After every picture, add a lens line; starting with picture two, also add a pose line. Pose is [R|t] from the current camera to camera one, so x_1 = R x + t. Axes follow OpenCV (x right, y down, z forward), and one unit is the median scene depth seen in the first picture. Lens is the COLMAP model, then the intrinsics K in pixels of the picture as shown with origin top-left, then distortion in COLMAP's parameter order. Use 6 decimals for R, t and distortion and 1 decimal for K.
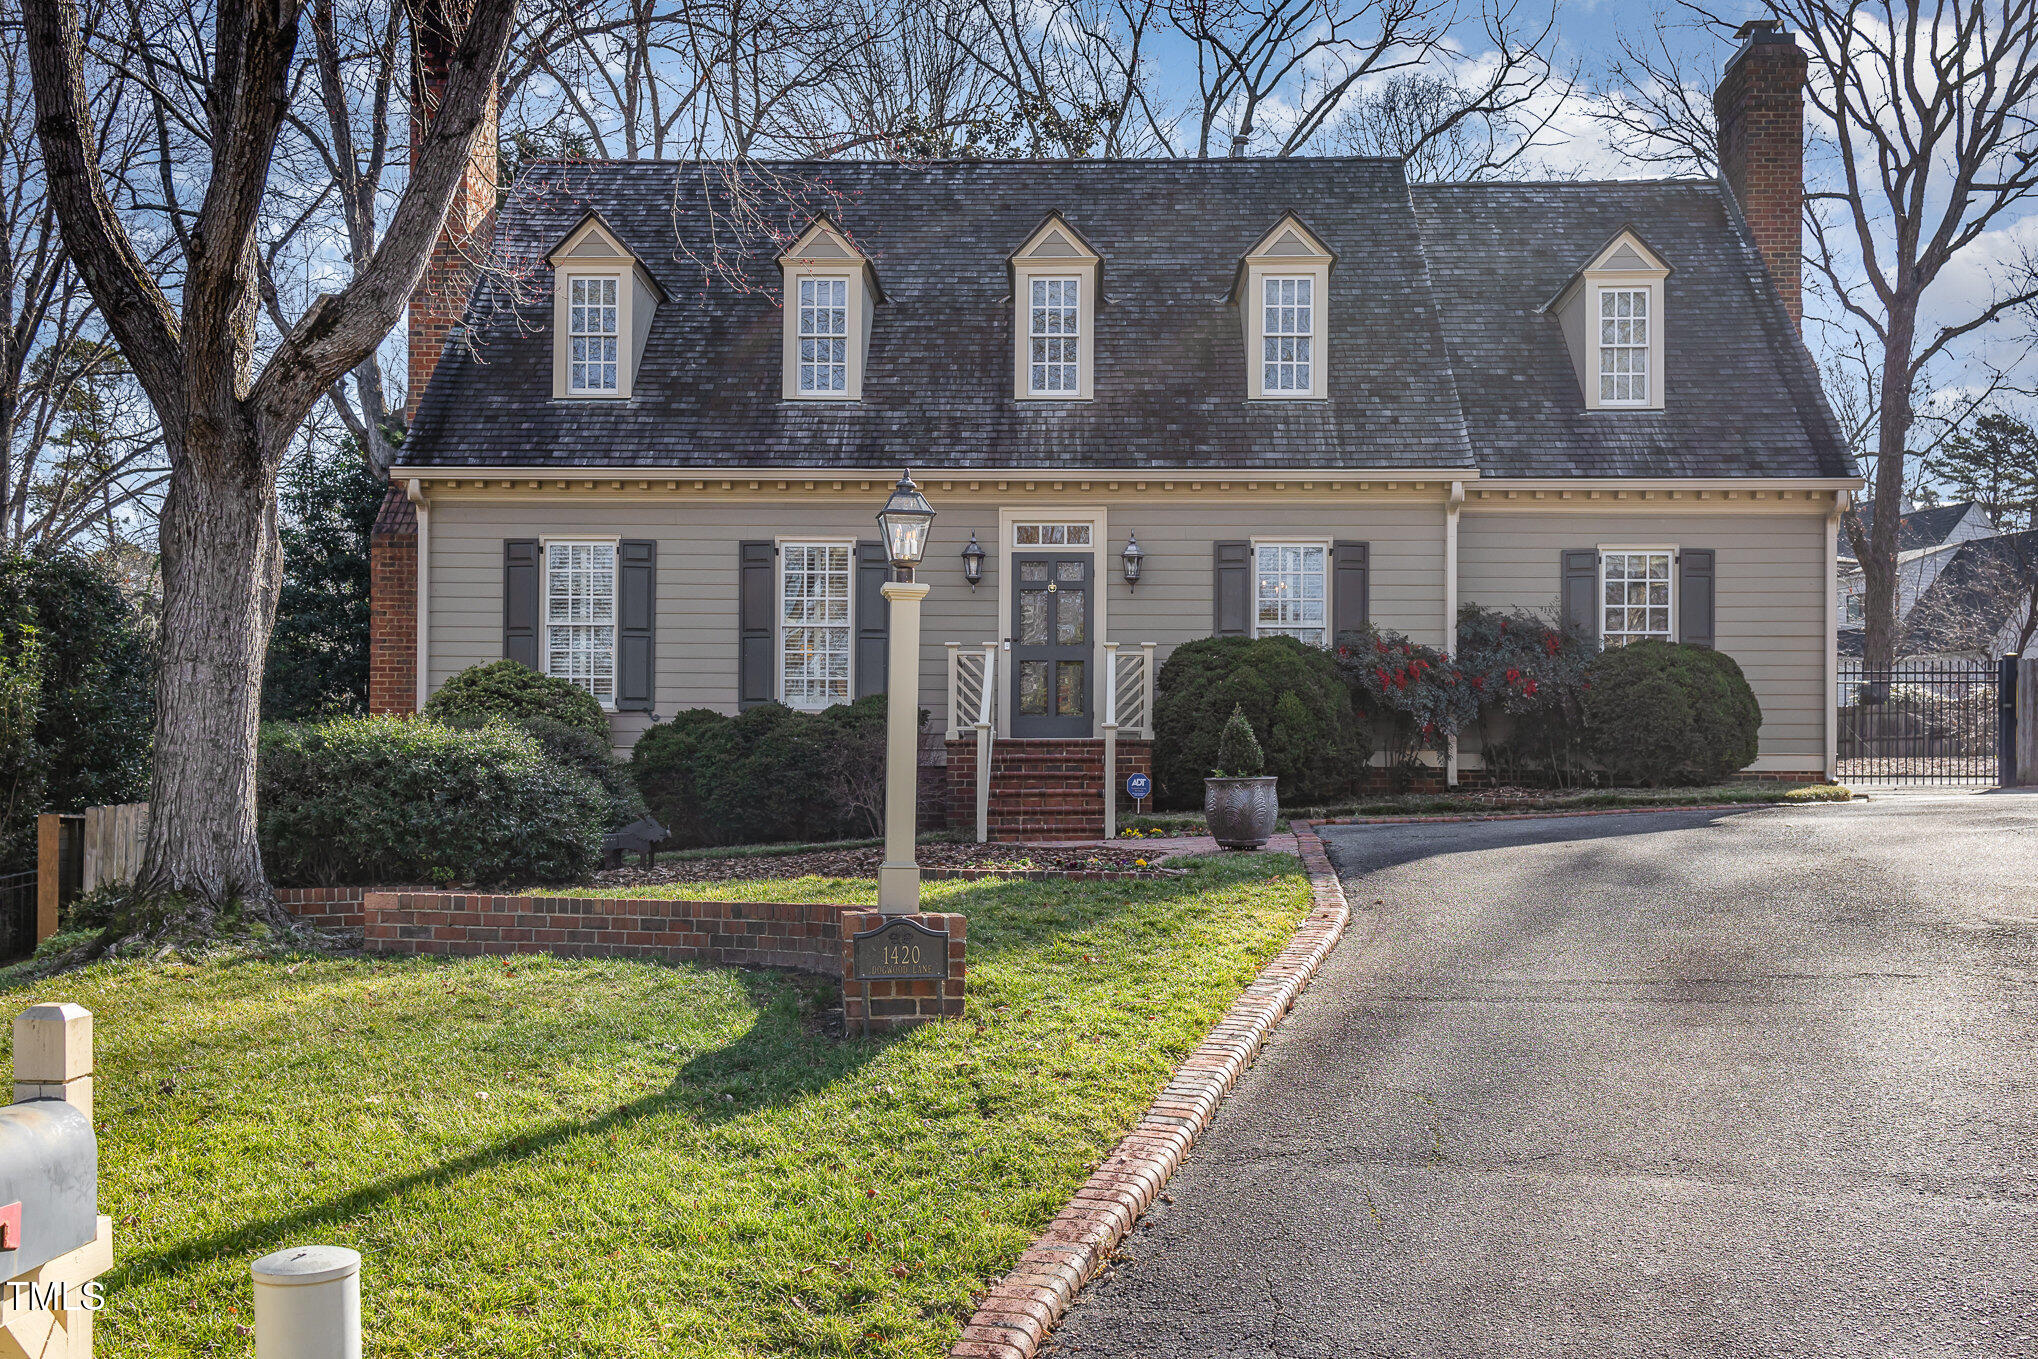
lens RADIAL K [[2050.6, 0, 998.8], [0, 2050.6, 835.1], [0, 0, 1]] dist [0.016042, 0.000000]
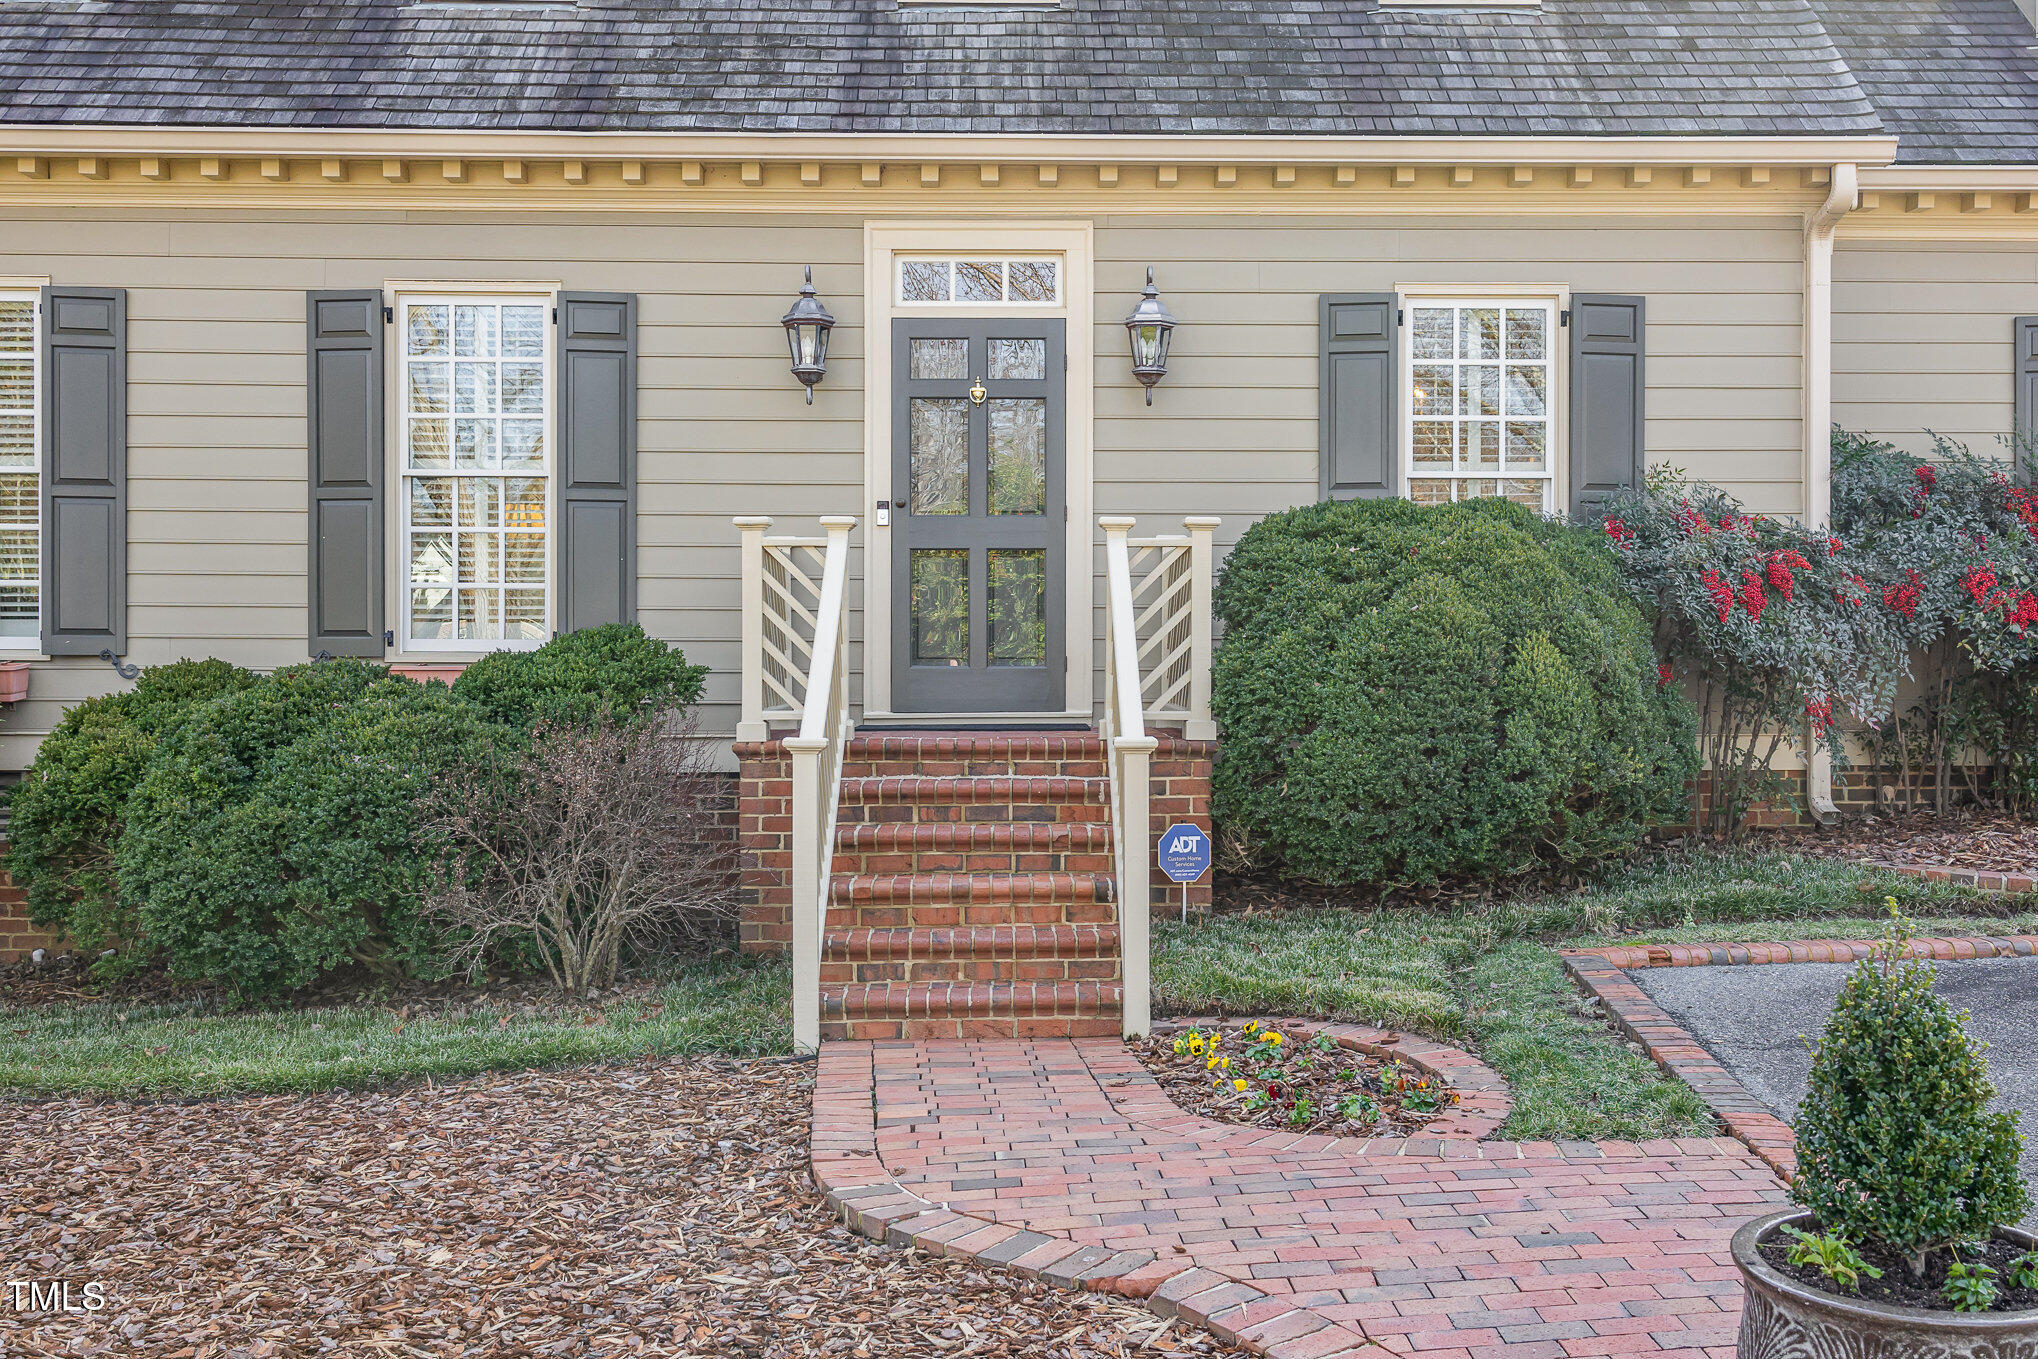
lens RADIAL K [[2050.6, 0, 1012.2], [0, 2050.6, 683.7], [0, 0, 1]] dist [0.016042, 0.000000]
pose [[0.998763, -0.005637, 0.049410, 0.010163], [0.004930, 0.999884, 0.014411, -0.060280], [-0.049485, -0.014150, 0.998675, 0.525328]]
